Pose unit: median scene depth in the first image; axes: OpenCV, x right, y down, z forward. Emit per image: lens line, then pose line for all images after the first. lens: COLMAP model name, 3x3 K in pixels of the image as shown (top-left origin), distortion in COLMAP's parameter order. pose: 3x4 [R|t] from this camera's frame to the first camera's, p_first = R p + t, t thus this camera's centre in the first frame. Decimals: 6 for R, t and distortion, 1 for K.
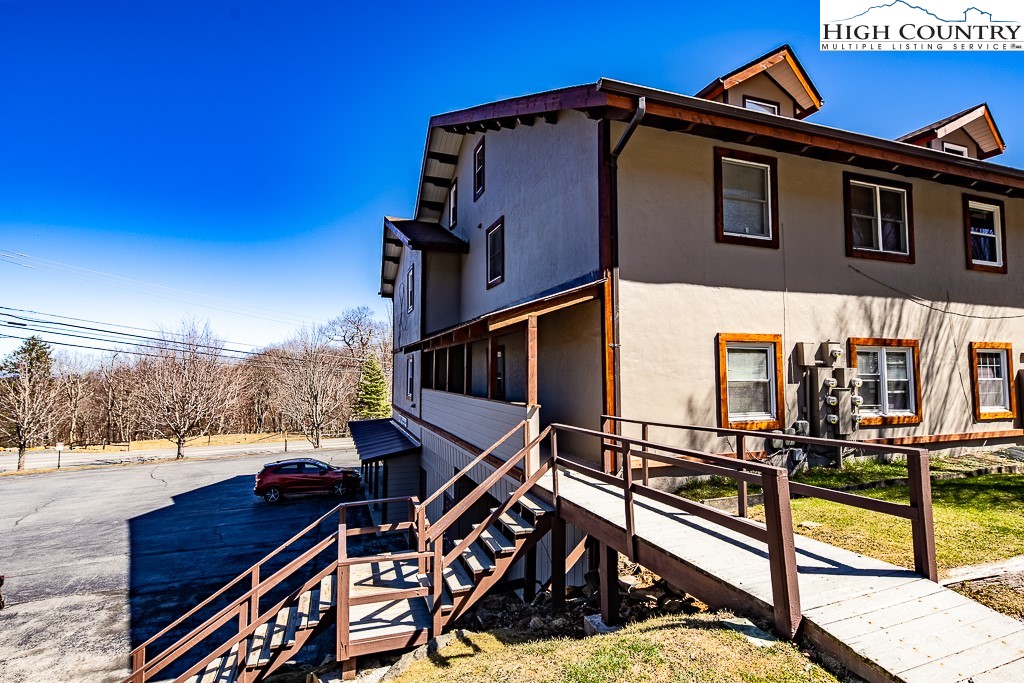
lens RADIAL K [[505.4, 0, 514.0], [0, 505.4, 339.7], [0, 0, 1]] dist [0.001508, -0.000600]
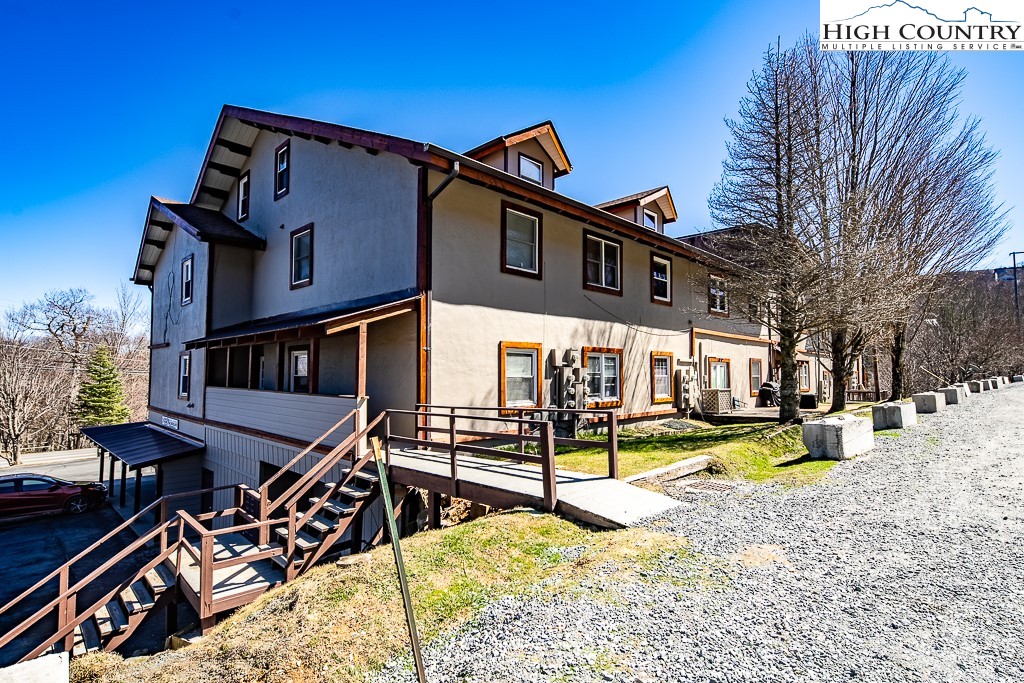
lens RADIAL K [[505.4, 0, 514.0], [0, 505.4, 339.7], [0, 0, 1]] dist [0.001508, -0.000600]
pose [[0.900412, 0.030779, 0.433947, -0.136682], [-0.031455, 0.999489, -0.005626, -0.009720], [-0.433899, -0.008584, 0.900921, -0.206570]]
